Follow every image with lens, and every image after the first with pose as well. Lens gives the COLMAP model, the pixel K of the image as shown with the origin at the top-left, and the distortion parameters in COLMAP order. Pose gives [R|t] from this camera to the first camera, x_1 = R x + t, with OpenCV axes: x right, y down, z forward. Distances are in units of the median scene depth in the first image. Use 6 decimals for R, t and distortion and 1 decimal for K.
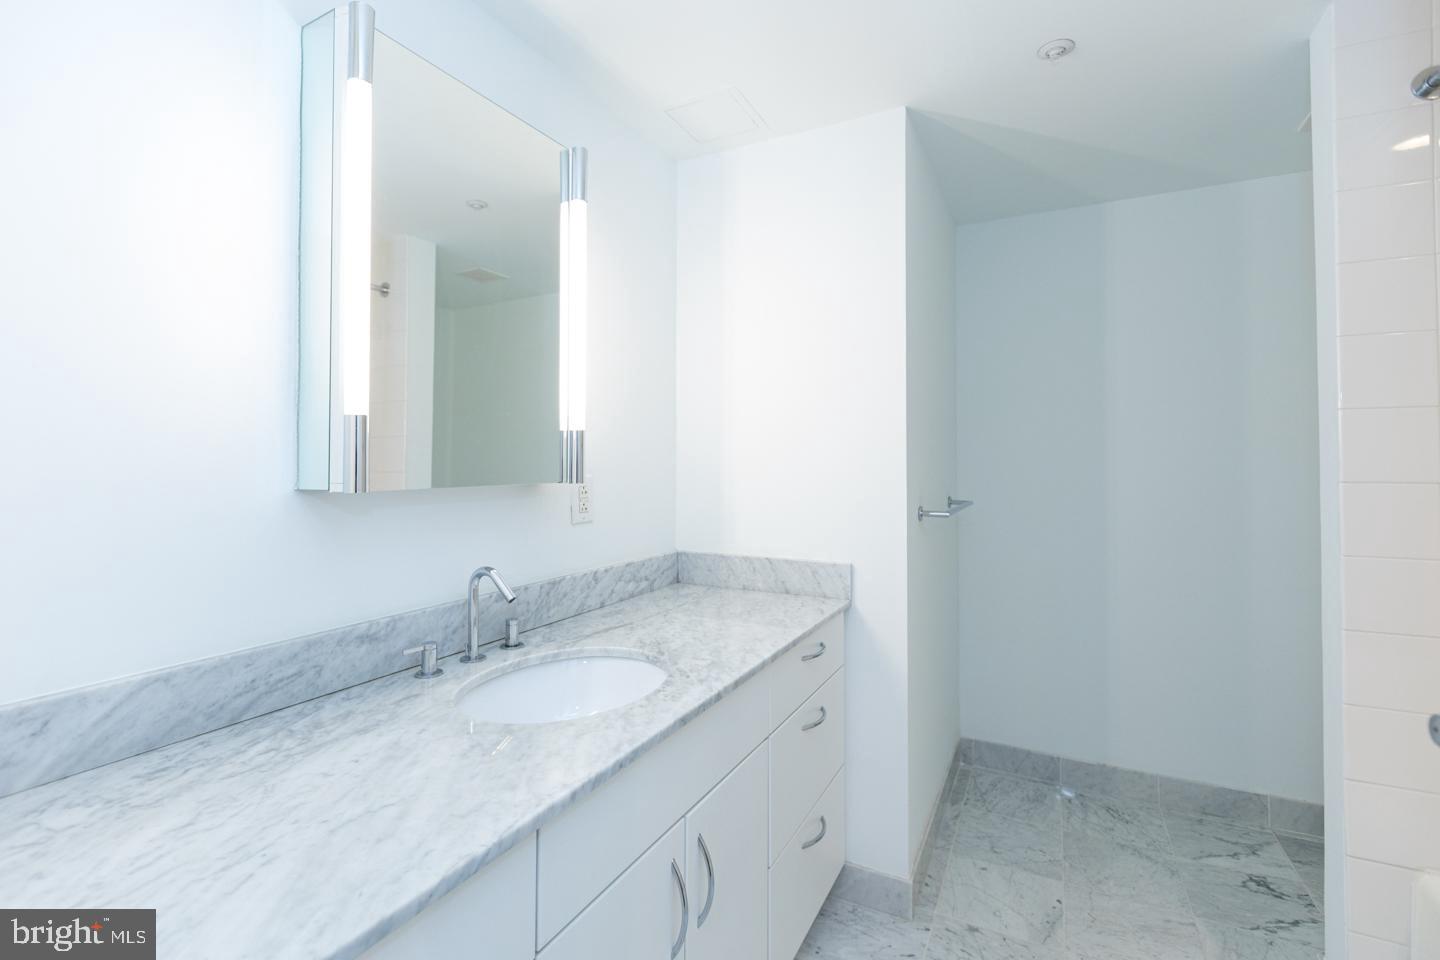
lens RADIAL K [[640.0, 0, 718.6], [0, 640.0, 502.6], [0, 0, 1]] dist [-0.001154, -0.000406]
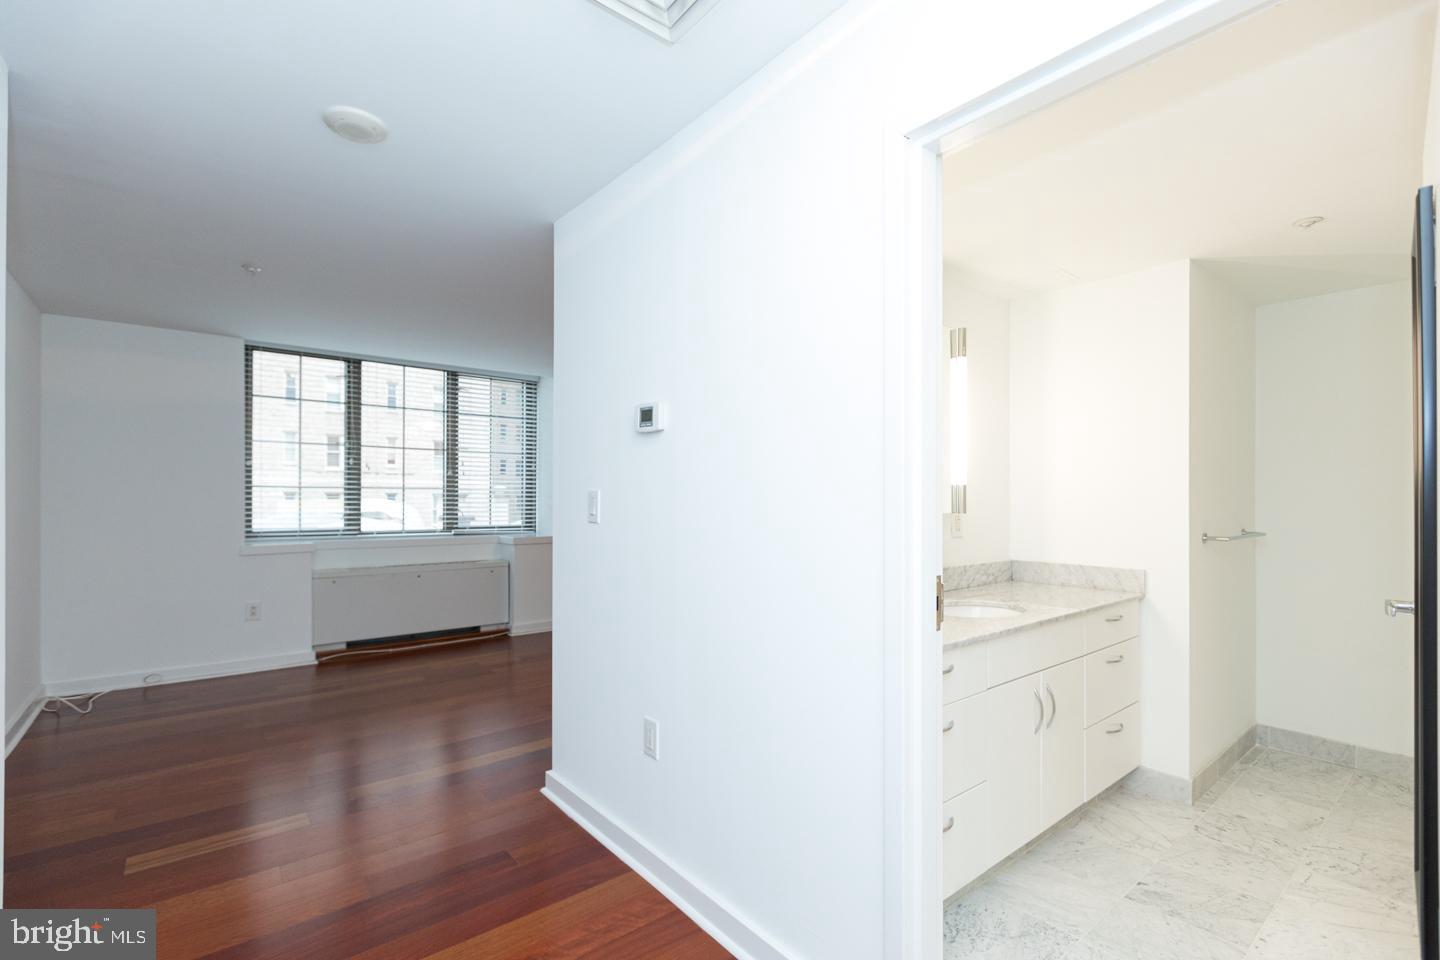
lens RADIAL K [[640.0, 0, 718.6], [0, 640.0, 502.6], [0, 0, 1]] dist [-0.001154, -0.000406]
pose [[0.912730, 0.002179, -0.408558, -0.087940], [-0.025078, 0.998399, -0.050700, 0.038751], [0.407794, 0.056522, 0.911323, -0.752567]]
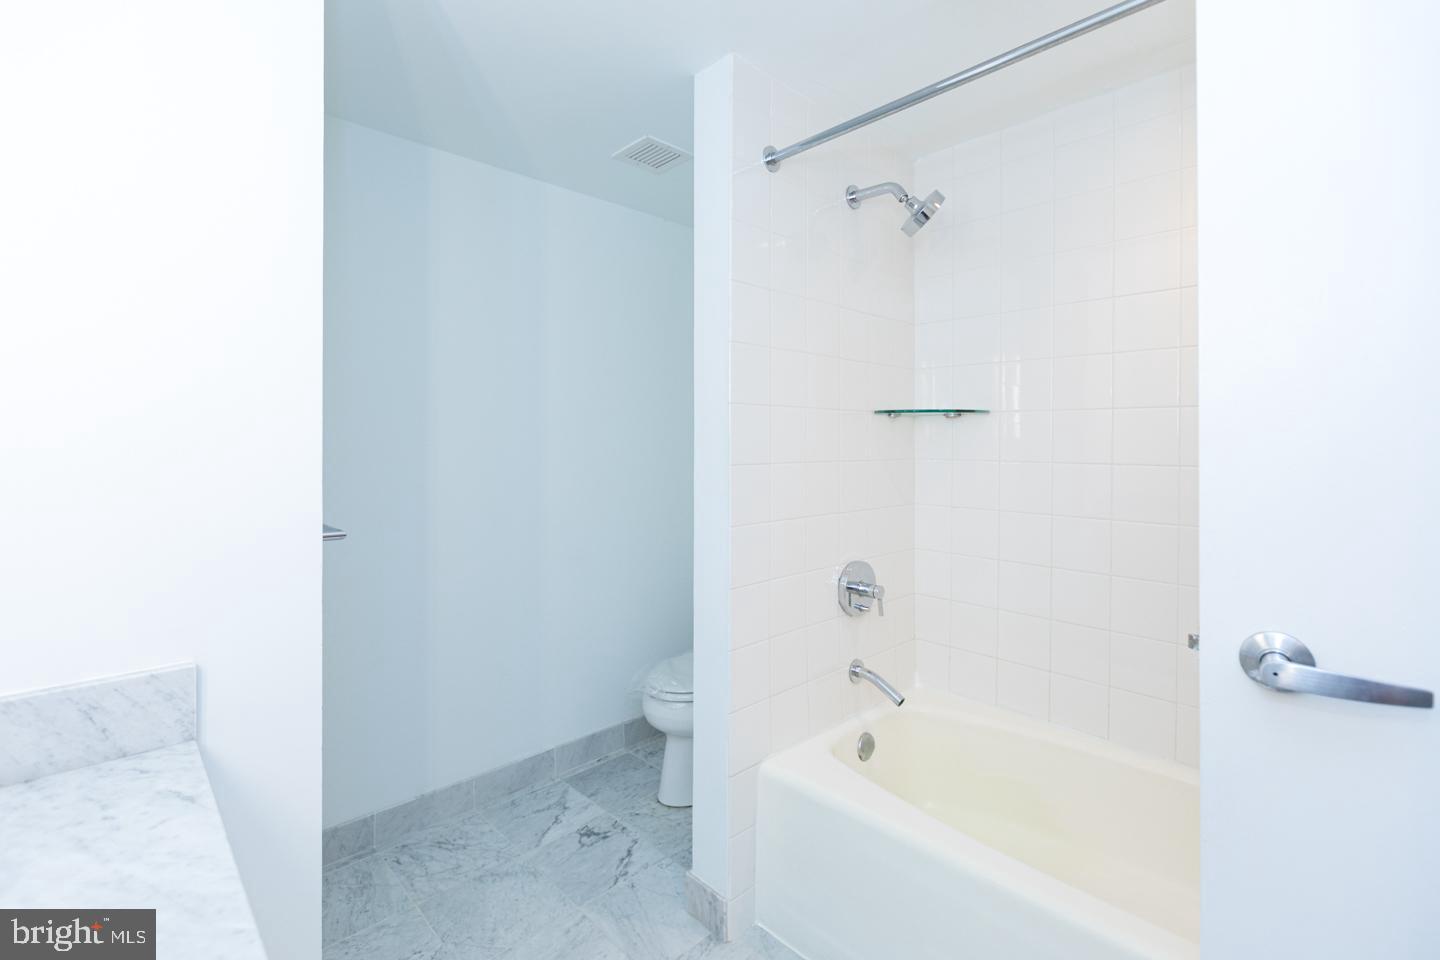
lens RADIAL K [[640.9, 0, 718.1], [0, 640.9, 453.6], [0, 0, 1]] dist [-0.001644, -0.000438]
pose [[0.334686, -0.014327, 0.942221, -0.090524], [0.060900, 0.998123, -0.006455, -0.028287], [-0.940360, 0.059542, 0.334930, 0.363334]]
